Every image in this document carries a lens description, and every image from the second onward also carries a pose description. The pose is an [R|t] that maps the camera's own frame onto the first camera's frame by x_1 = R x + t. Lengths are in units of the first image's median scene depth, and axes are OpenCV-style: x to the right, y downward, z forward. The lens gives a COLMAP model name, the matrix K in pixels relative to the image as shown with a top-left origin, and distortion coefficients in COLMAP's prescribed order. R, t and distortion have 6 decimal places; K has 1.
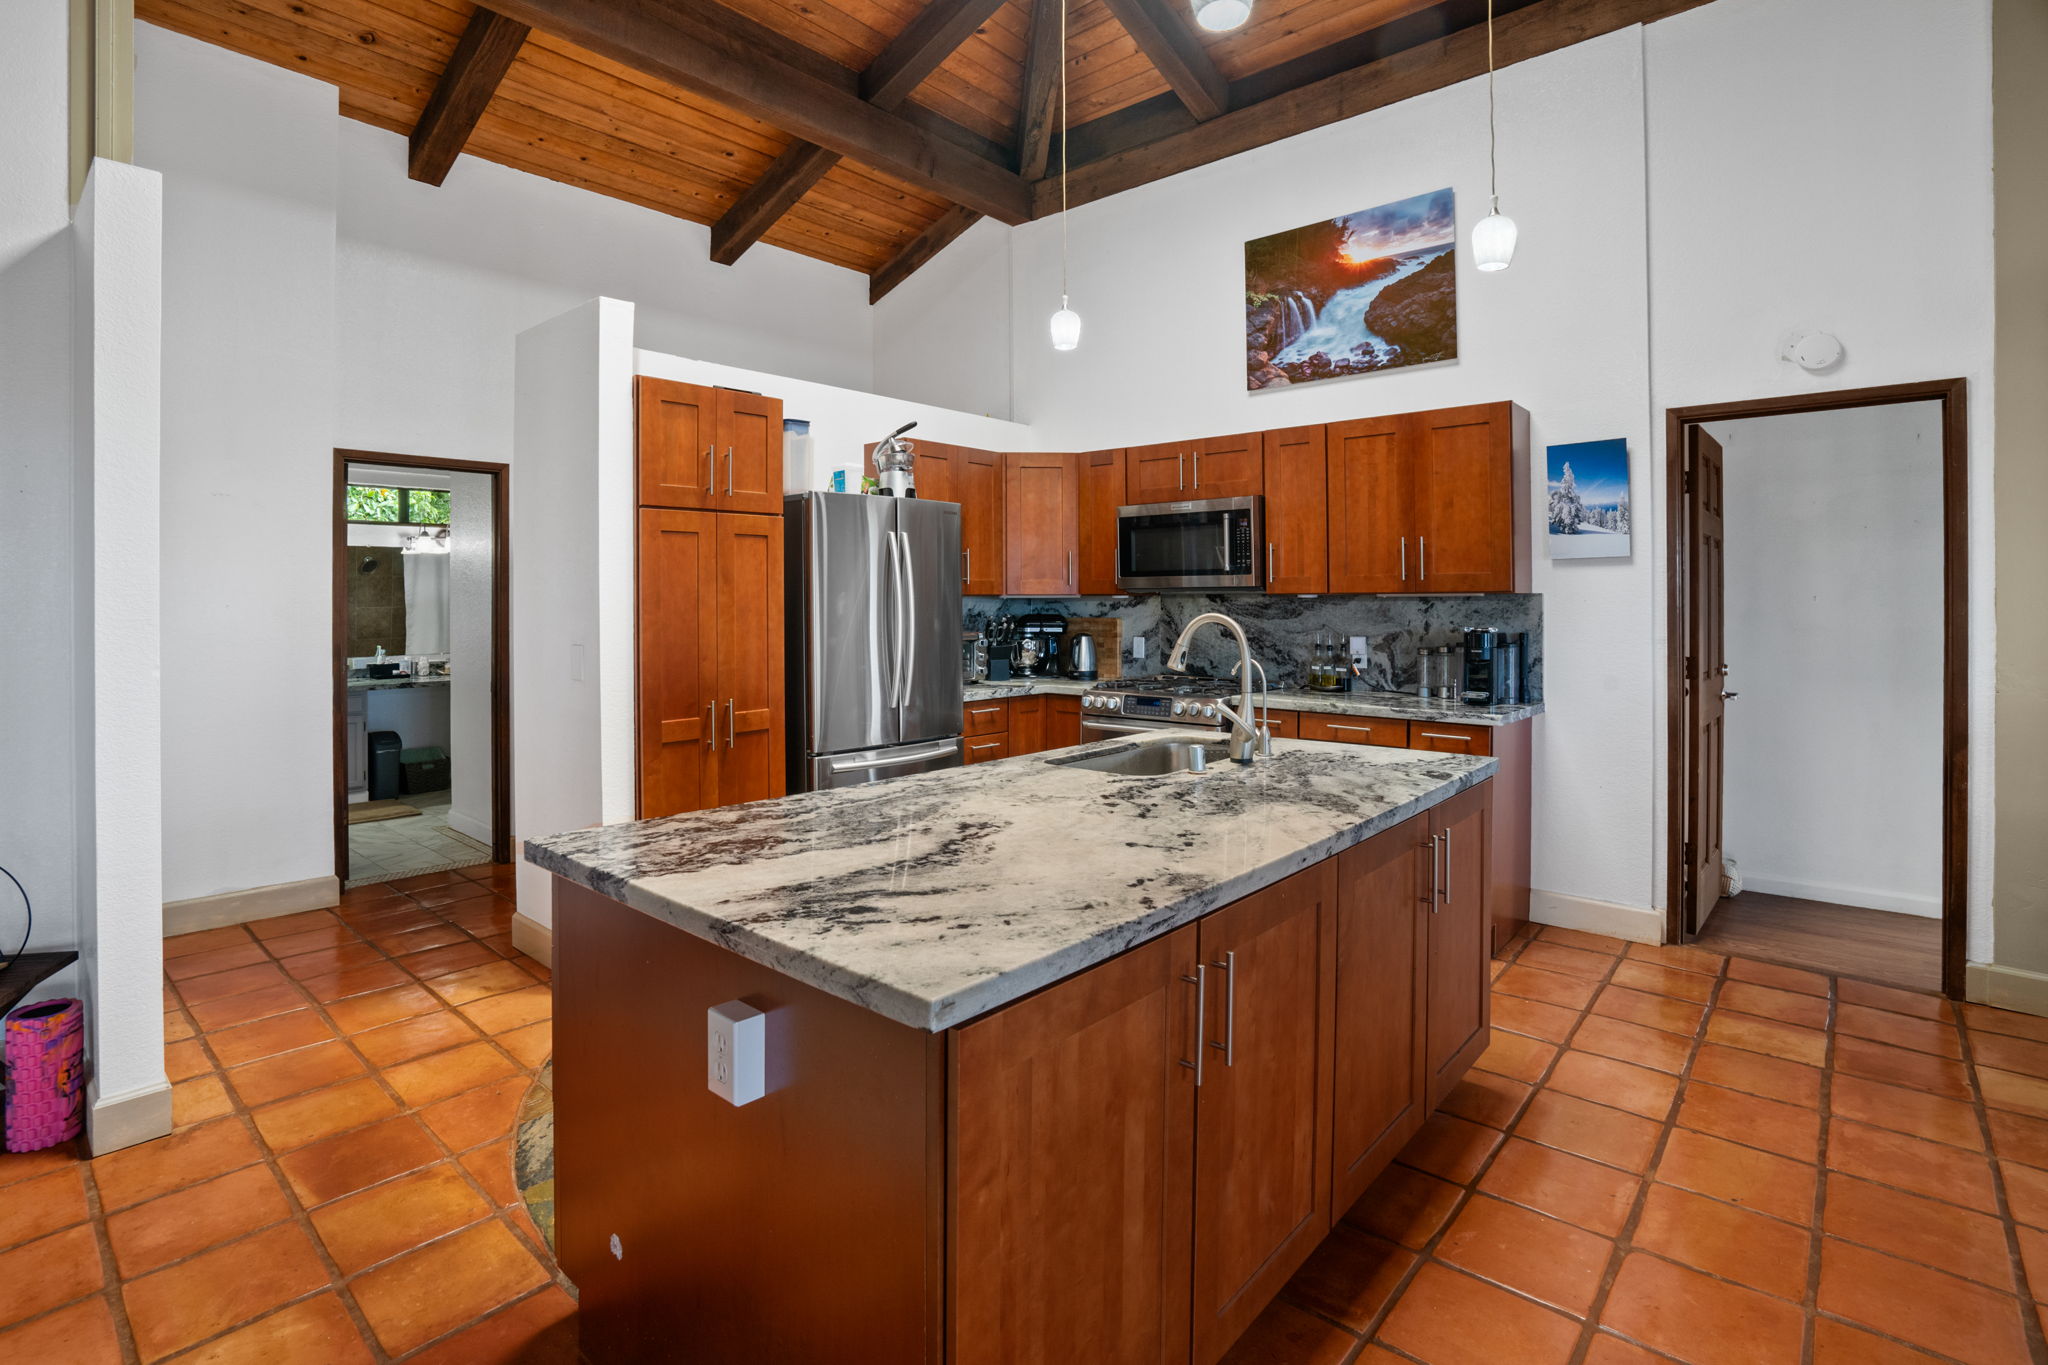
lens RADIAL K [[994.3, 0, 1021.9], [0, 994.3, 612.5], [0, 0, 1]] dist [-0.067662, 0.034574]
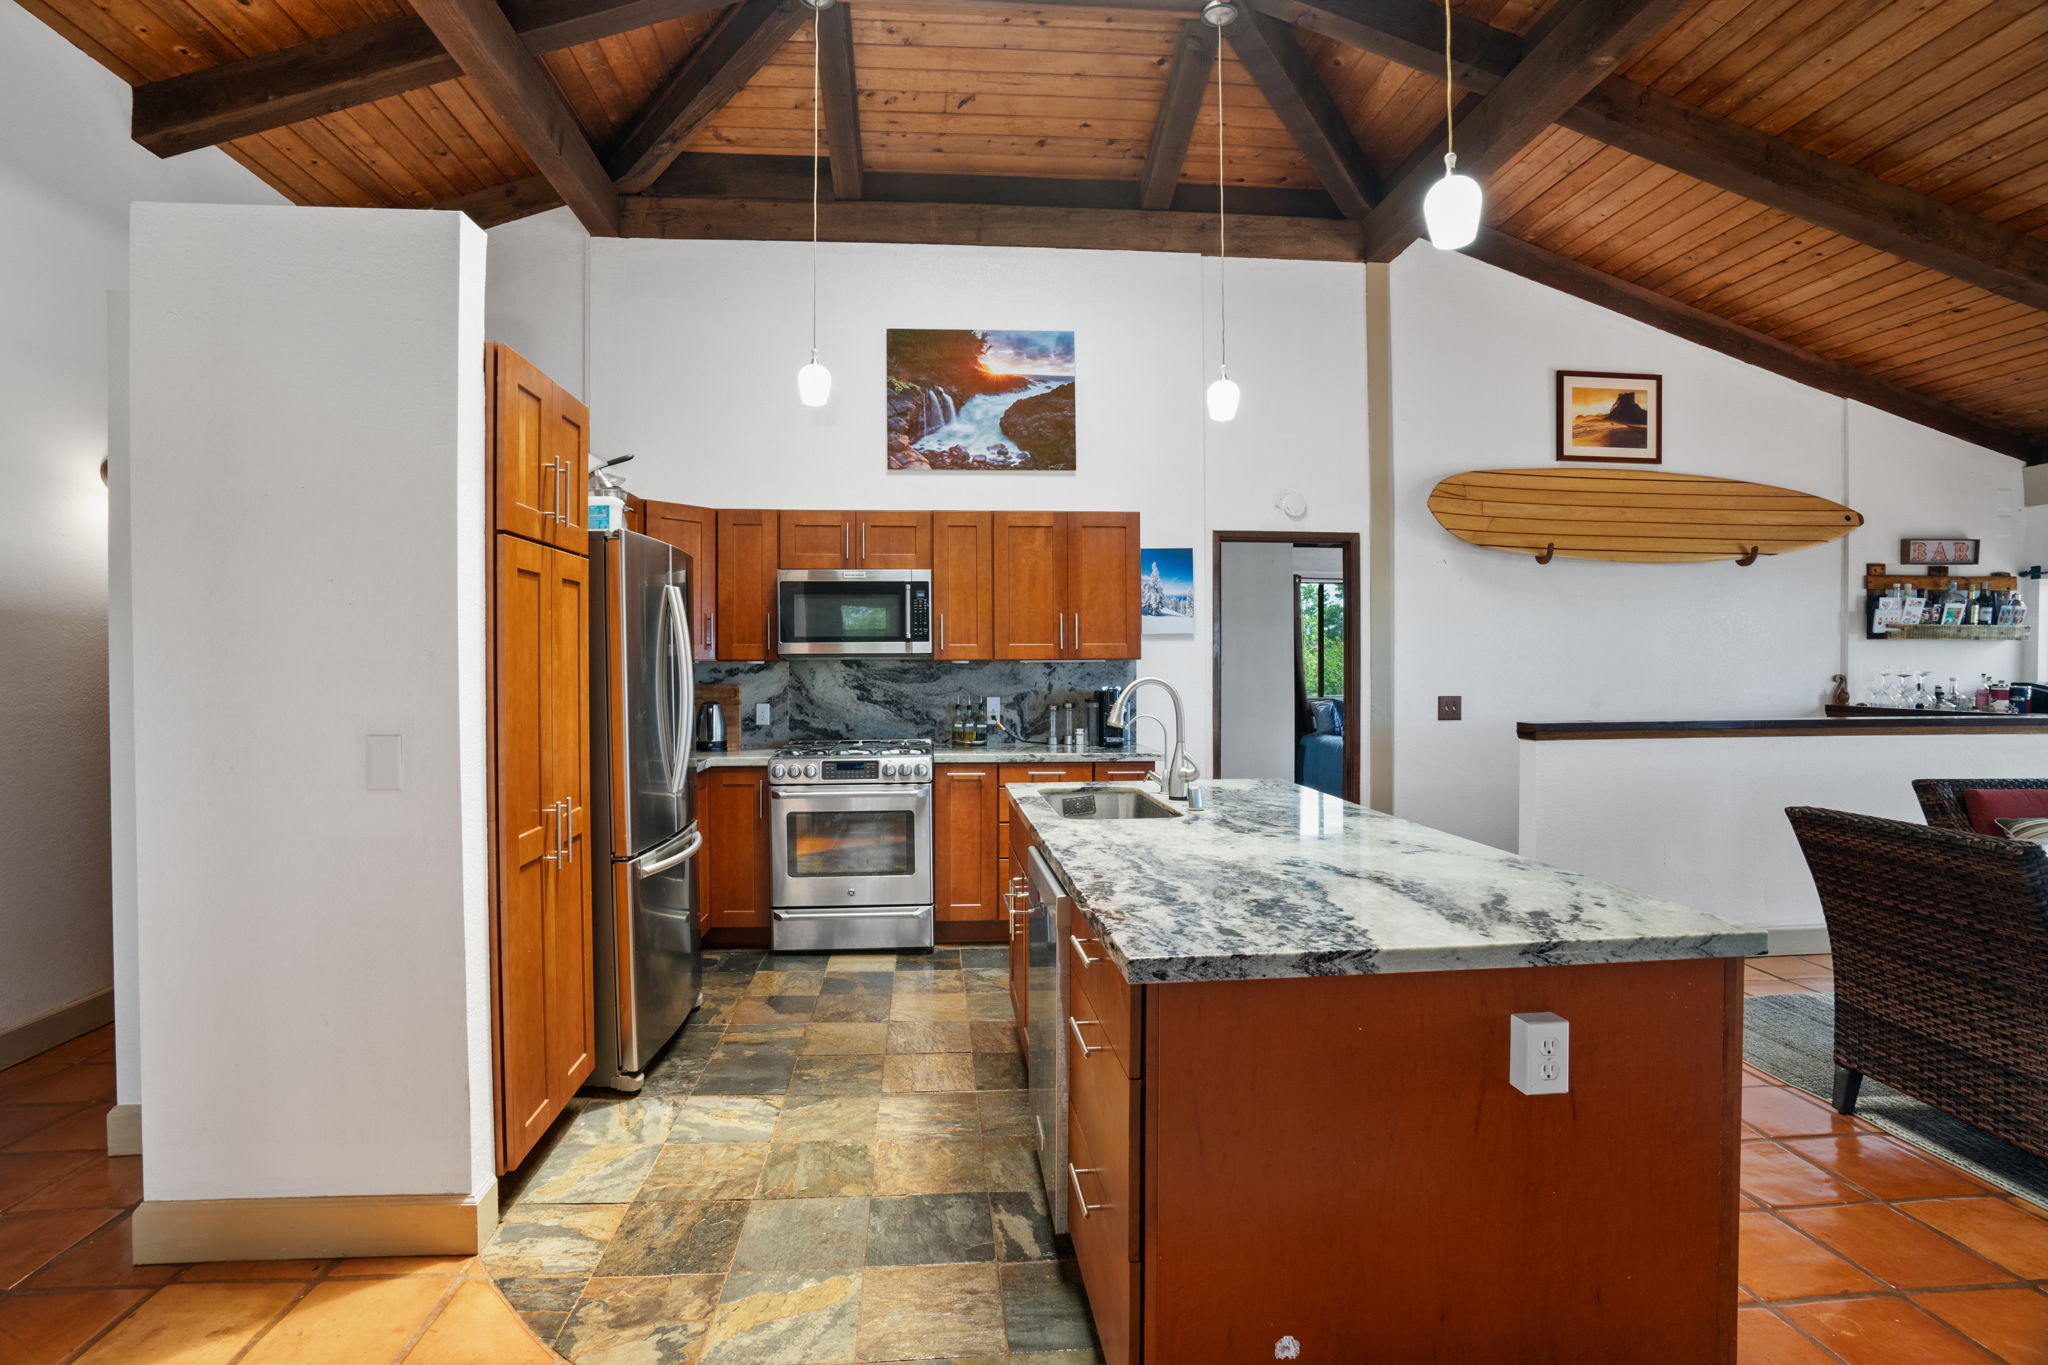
lens RADIAL K [[968.6, 0, 1011.7], [0, 968.6, 687.4], [0, 0, 1]] dist [-0.067191, 0.031052]
pose [[0.692323, -0.020869, 0.721286, -0.469808], [0.009664, 0.999760, 0.019651, -0.009005], [-0.721523, -0.006634, 0.692358, 0.196147]]
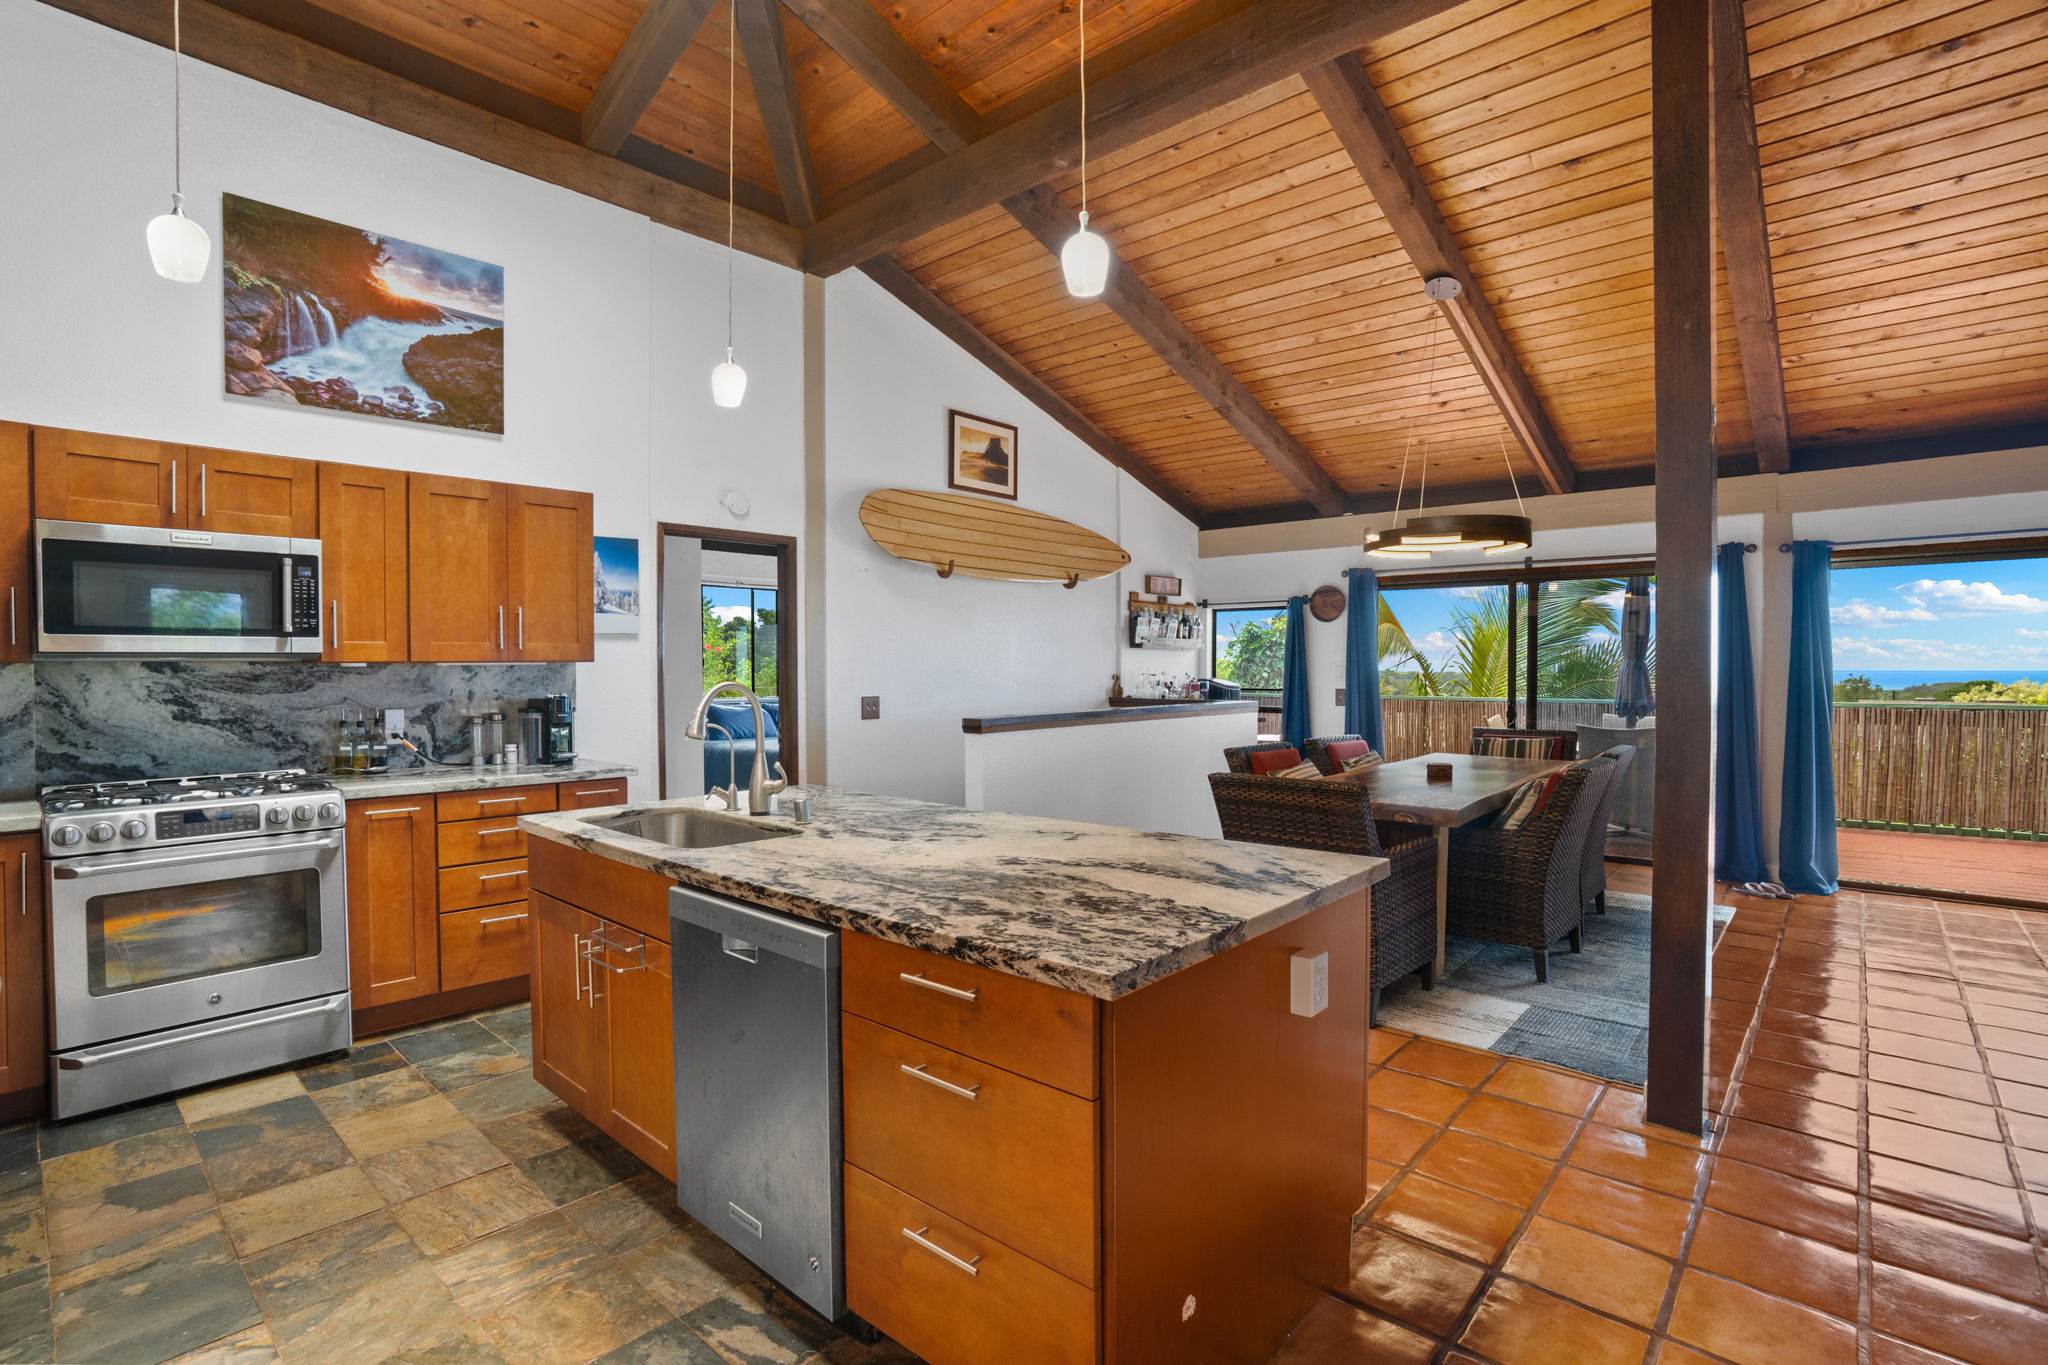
lens RADIAL K [[968.6, 0, 1011.7], [0, 968.6, 687.4], [0, 0, 1]] dist [-0.067191, 0.031052]
pose [[0.019863, -0.024973, 0.999491, -0.519609], [0.010093, 0.999642, 0.024776, -0.011635], [-0.999752, 0.009596, 0.020108, 0.418110]]
